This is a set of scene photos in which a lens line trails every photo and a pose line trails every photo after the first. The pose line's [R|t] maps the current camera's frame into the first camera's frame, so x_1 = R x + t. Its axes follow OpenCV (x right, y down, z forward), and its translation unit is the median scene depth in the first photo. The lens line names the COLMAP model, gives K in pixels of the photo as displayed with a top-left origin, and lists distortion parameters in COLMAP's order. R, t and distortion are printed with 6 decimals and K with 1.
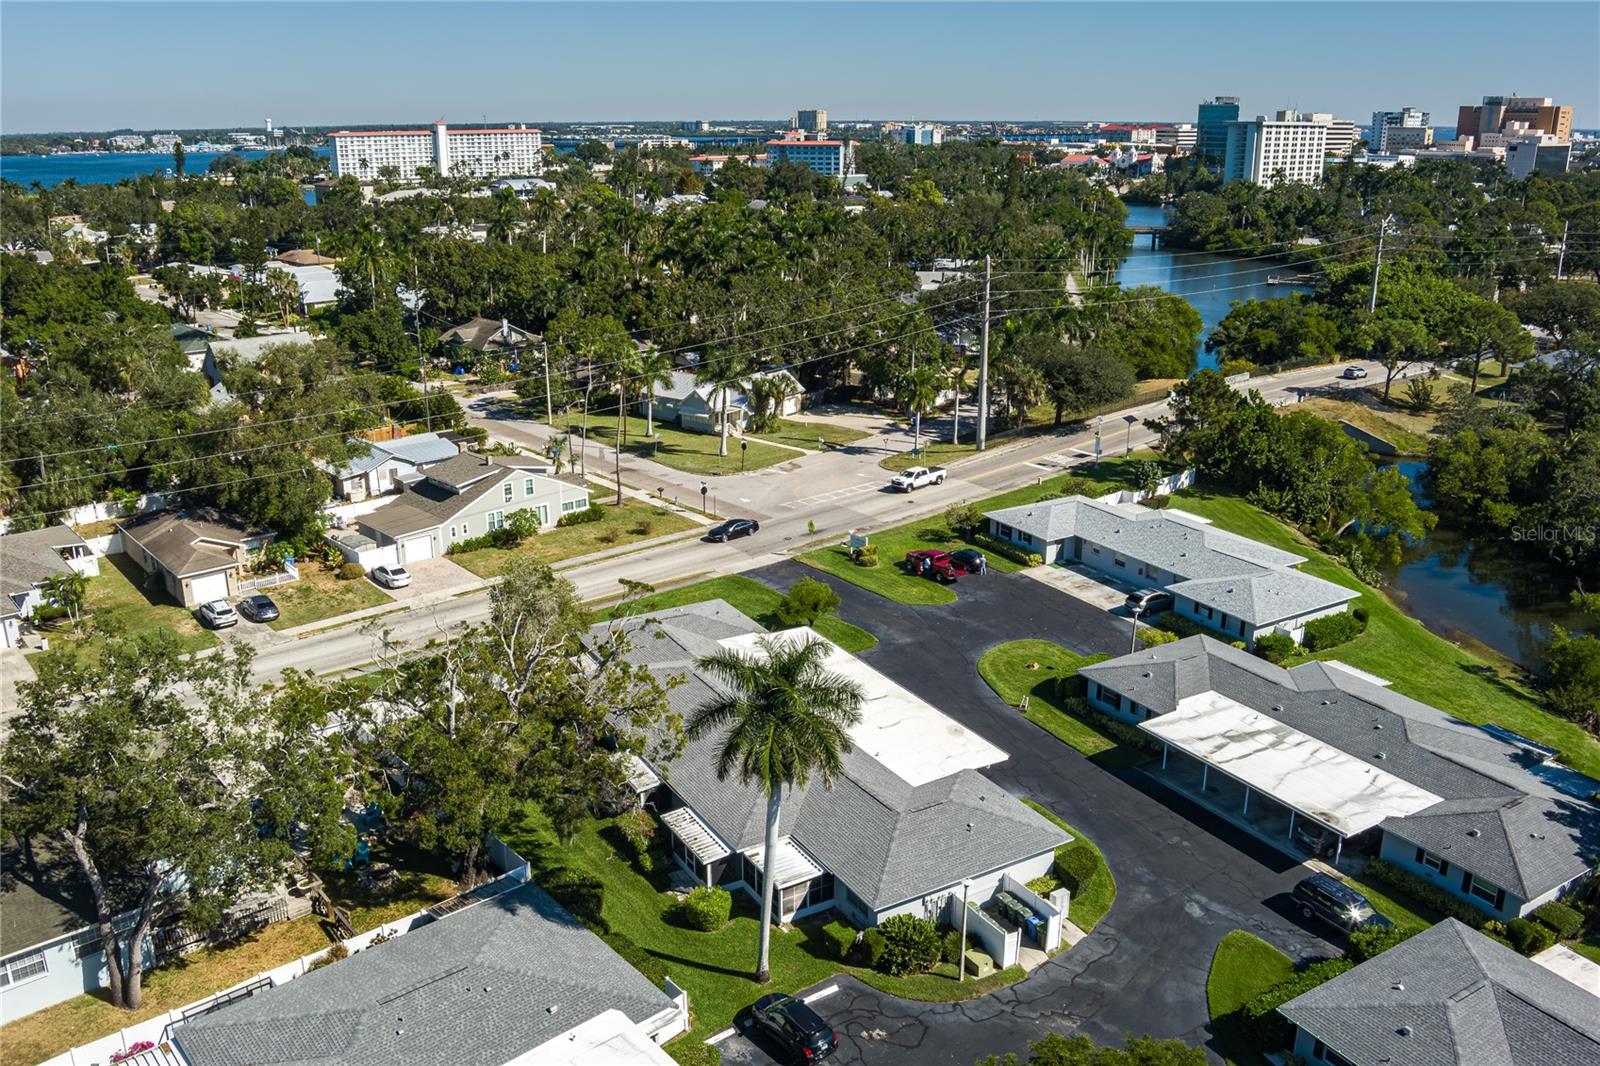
lens RADIAL K [[1287.9, 0, 795.7], [0, 1287.9, 531.5], [0, 0, 1]] dist [-0.071875, 0.023535]
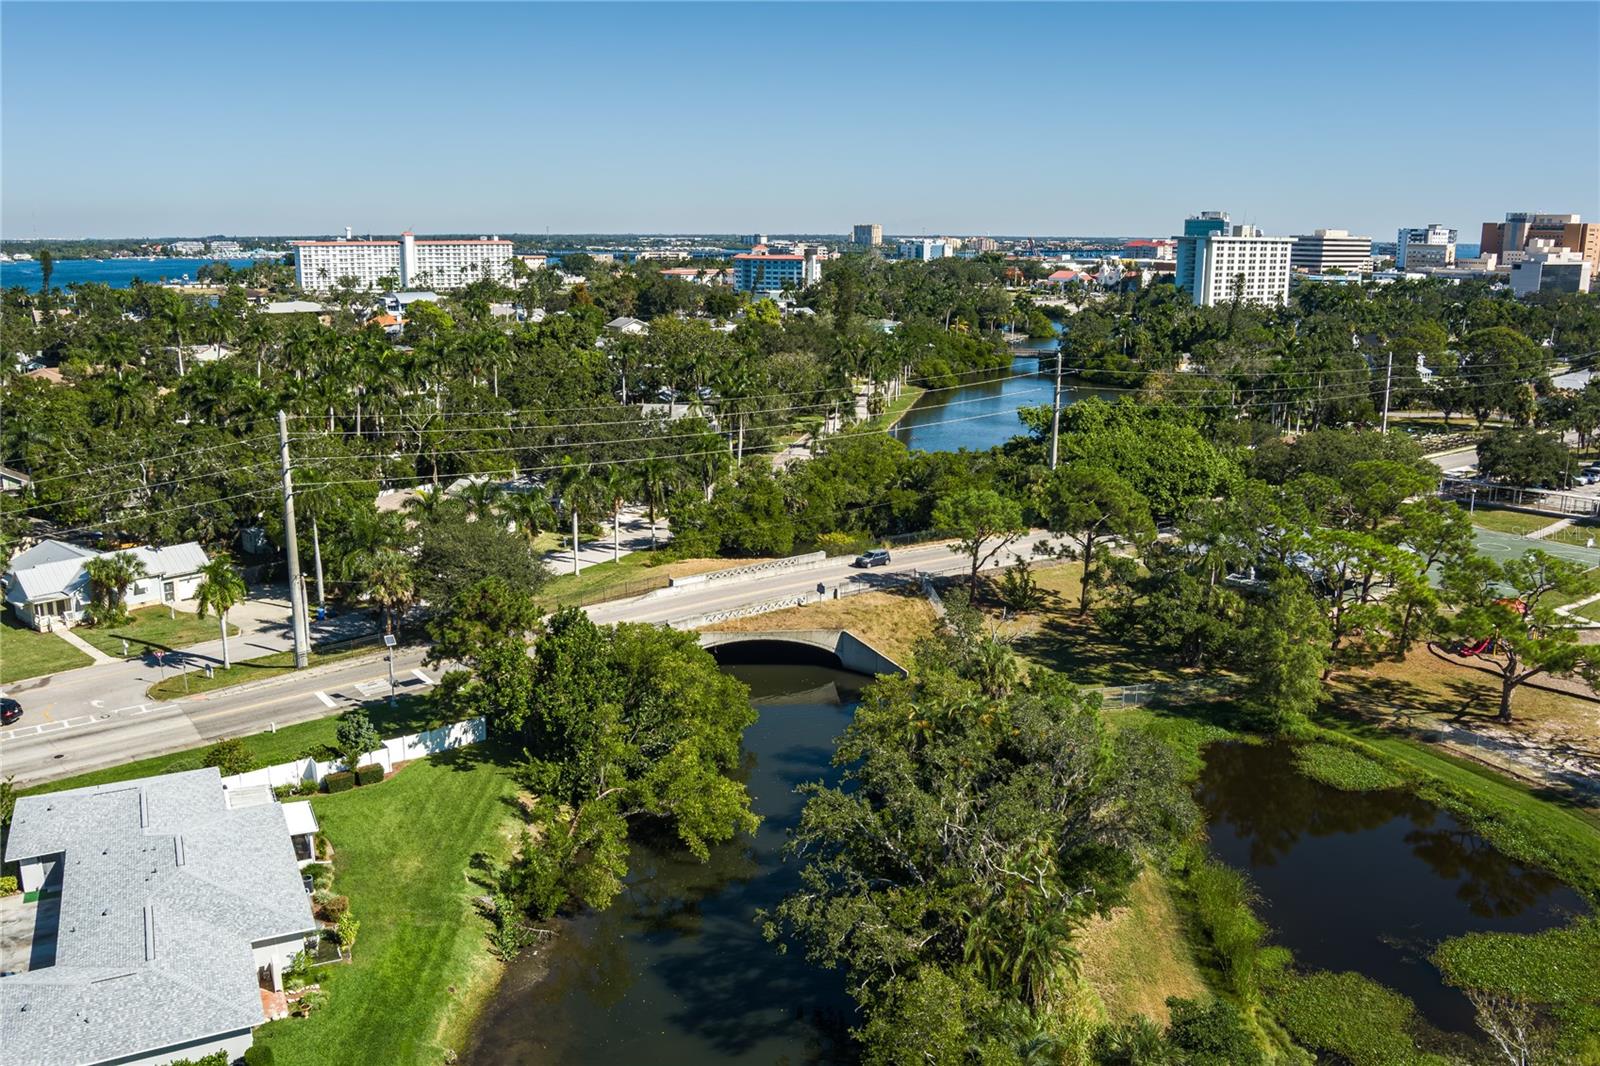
lens RADIAL K [[1287.9, 0, 804.1], [0, 1287.9, 532.1], [0, 0, 1]] dist [-0.071875, 0.023535]
pose [[0.998228, 0.020532, -0.055856, 0.088381], [-0.025105, 0.996279, -0.082451, -0.016398], [0.053956, 0.083708, 0.995029, 0.051338]]
